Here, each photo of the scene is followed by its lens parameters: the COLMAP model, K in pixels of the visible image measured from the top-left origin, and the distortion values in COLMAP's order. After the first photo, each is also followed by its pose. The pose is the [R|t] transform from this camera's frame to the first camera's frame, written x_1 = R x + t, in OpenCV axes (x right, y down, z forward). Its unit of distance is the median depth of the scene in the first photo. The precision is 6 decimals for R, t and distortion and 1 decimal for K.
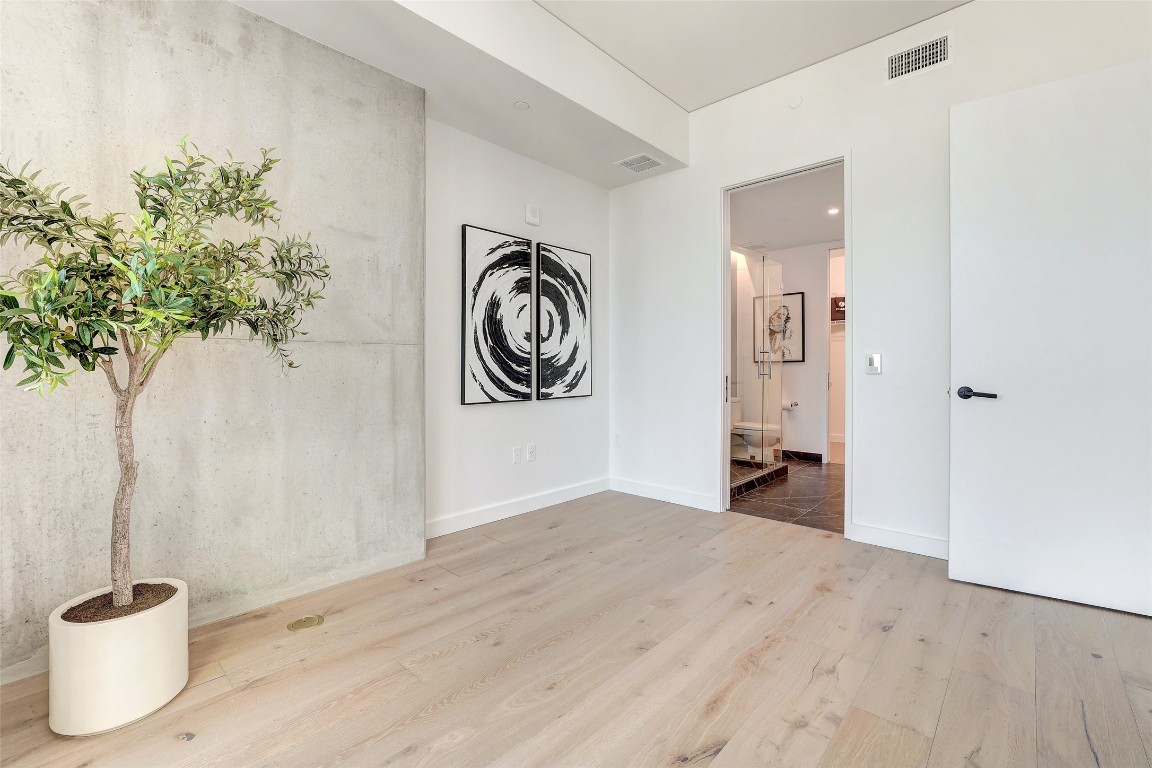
lens RADIAL K [[502.3, 0, 563.2], [0, 502.3, 366.3], [0, 0, 1]] dist [-0.043135, 0.020844]
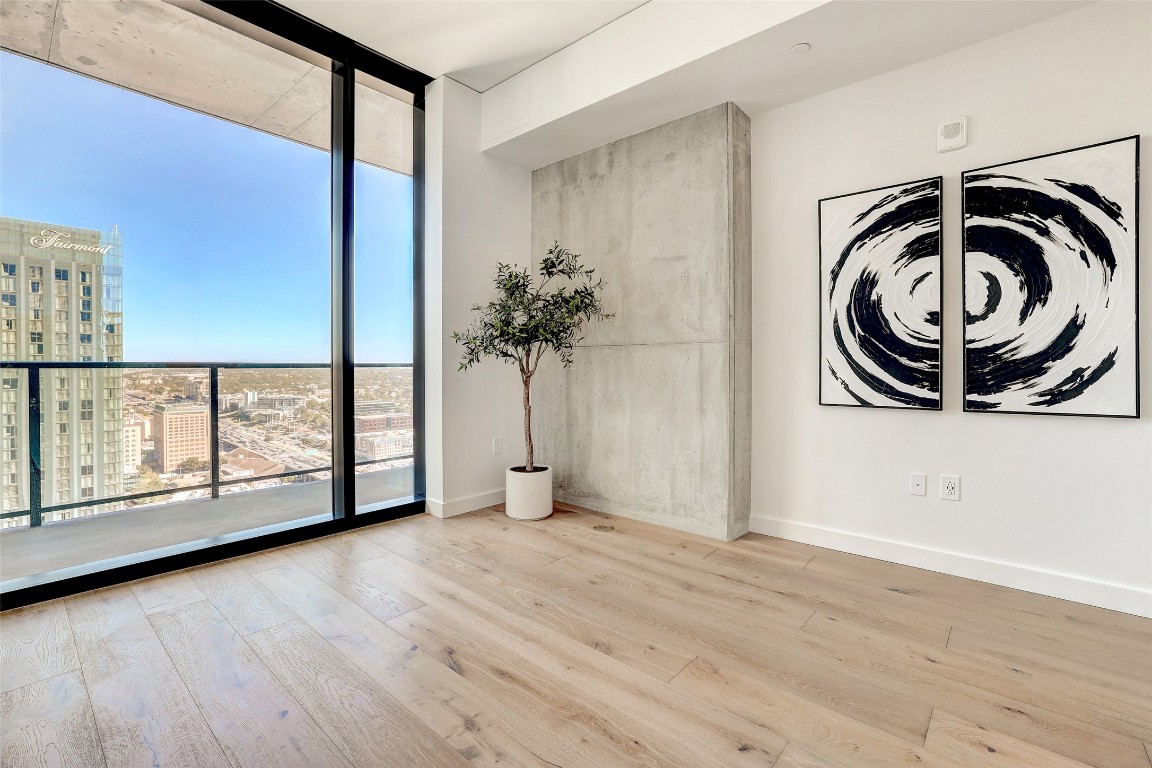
lens RADIAL K [[502.3, 0, 563.2], [0, 502.3, 366.3], [0, 0, 1]] dist [-0.043135, 0.020844]
pose [[0.038886, 0.001416, -0.999243, 0.640950], [0.001619, 0.999998, 0.001480, 0.006473], [0.999242, -0.001676, 0.038884, 0.501527]]
